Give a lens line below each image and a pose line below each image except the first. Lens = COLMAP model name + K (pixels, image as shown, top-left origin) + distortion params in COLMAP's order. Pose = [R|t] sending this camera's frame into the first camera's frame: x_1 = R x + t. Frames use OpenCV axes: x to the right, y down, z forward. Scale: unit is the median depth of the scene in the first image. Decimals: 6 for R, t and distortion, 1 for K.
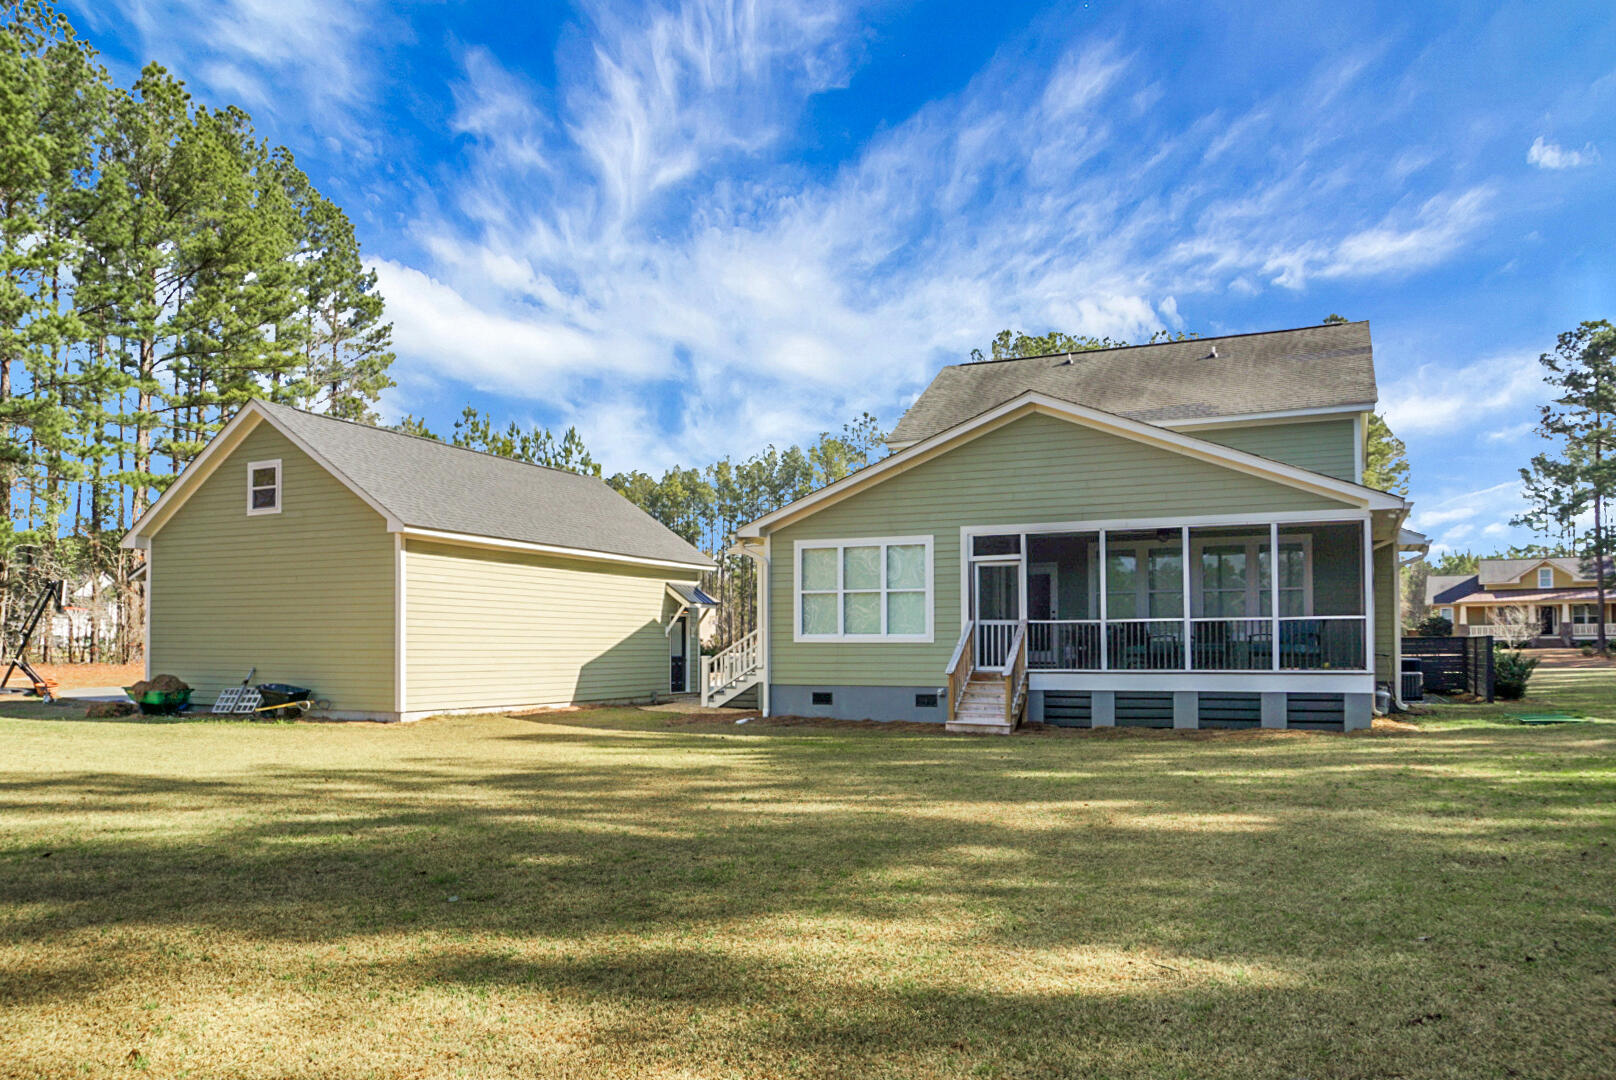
lens RADIAL K [[1138.8, 0, 807.0], [0, 1138.8, 628.0], [0, 0, 1]] dist [-0.030643, 0.006944]
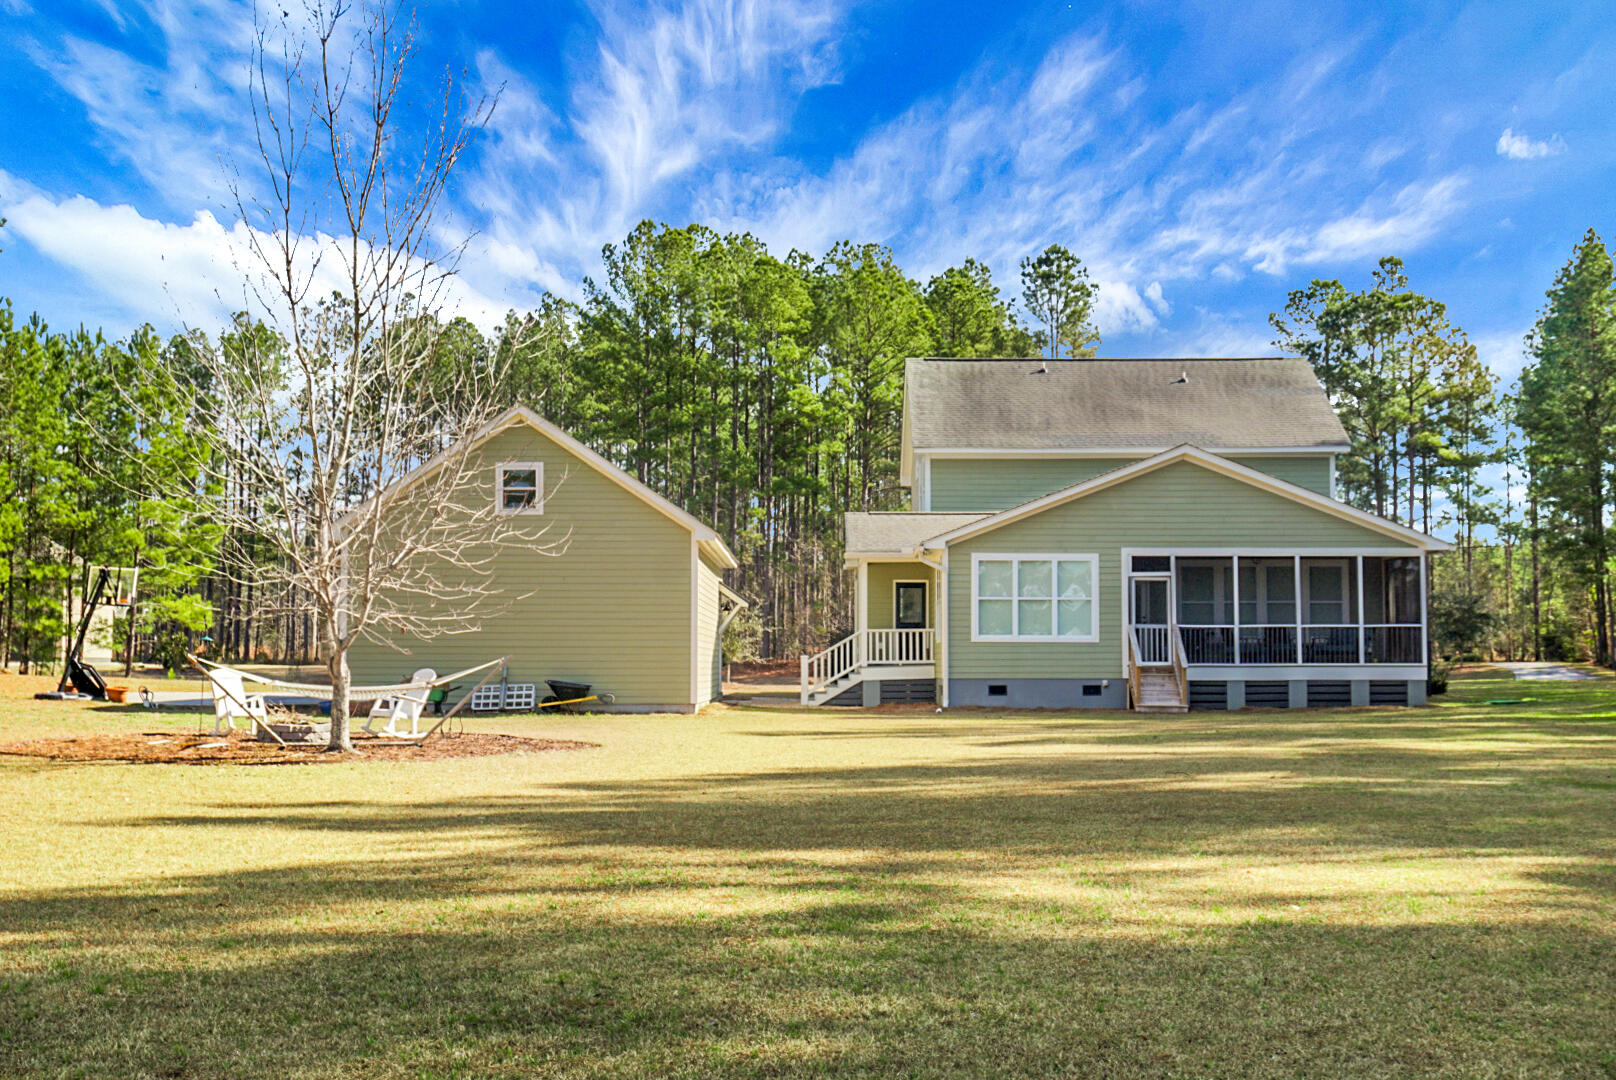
lens RADIAL K [[1968.4, 0, 819.9], [0, 1968.4, 544.5], [0, 0, 1]] dist [0.007691, 0.000000]
pose [[0.908611, 0.025623, 0.416856, -1.045667], [-0.007986, 0.999000, -0.043997, 0.003242], [-0.417566, 0.036647, 0.907907, -0.790290]]
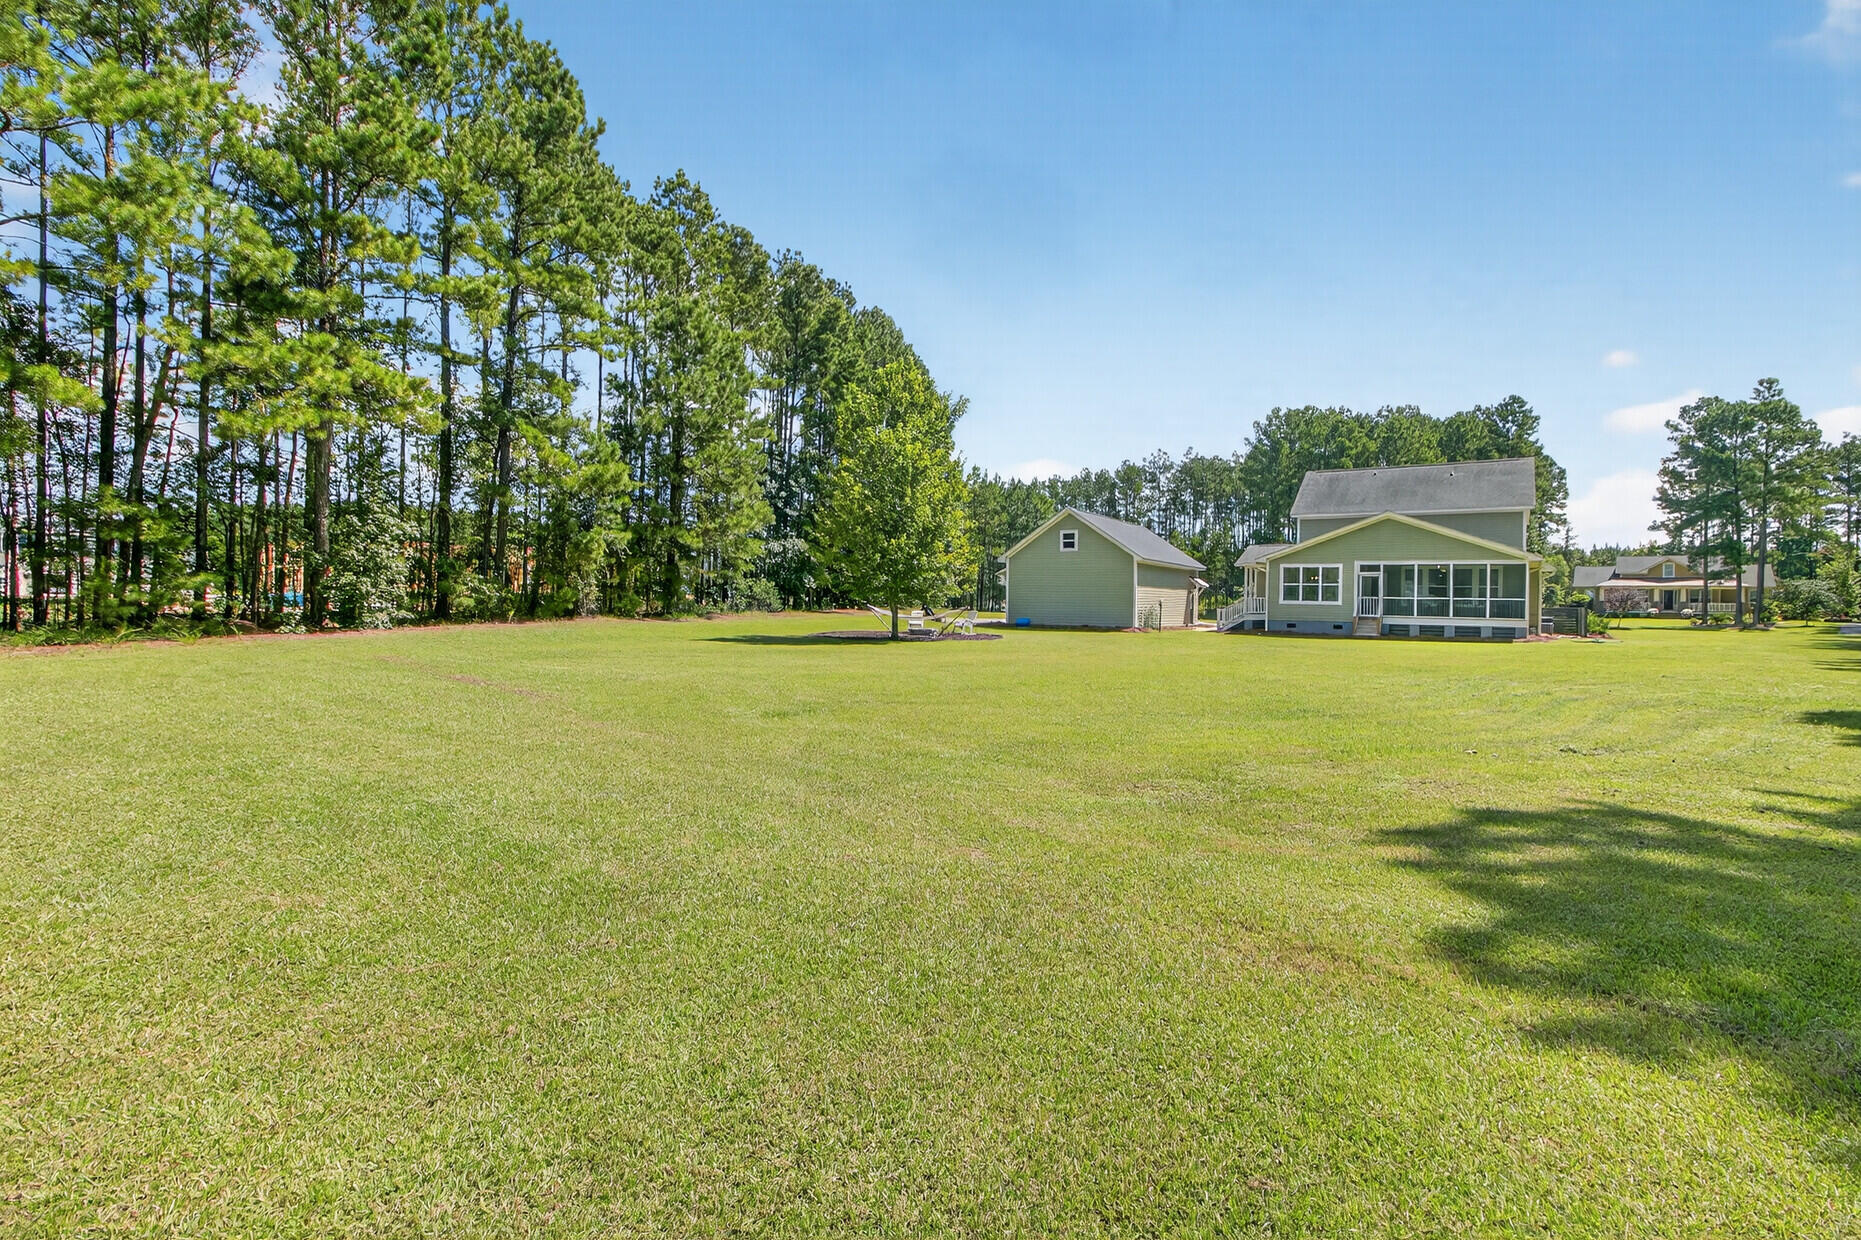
lens RADIAL K [[886.4, 0, 928.3], [0, 886.4, 604.4], [0, 0, 1]] dist [0.016539, 0.000165]
pose [[0.990608, 0.021759, -0.134989, -0.558322], [-0.019744, 0.999673, 0.016247, -0.003728], [0.135299, -0.013429, 0.990714, -1.159729]]
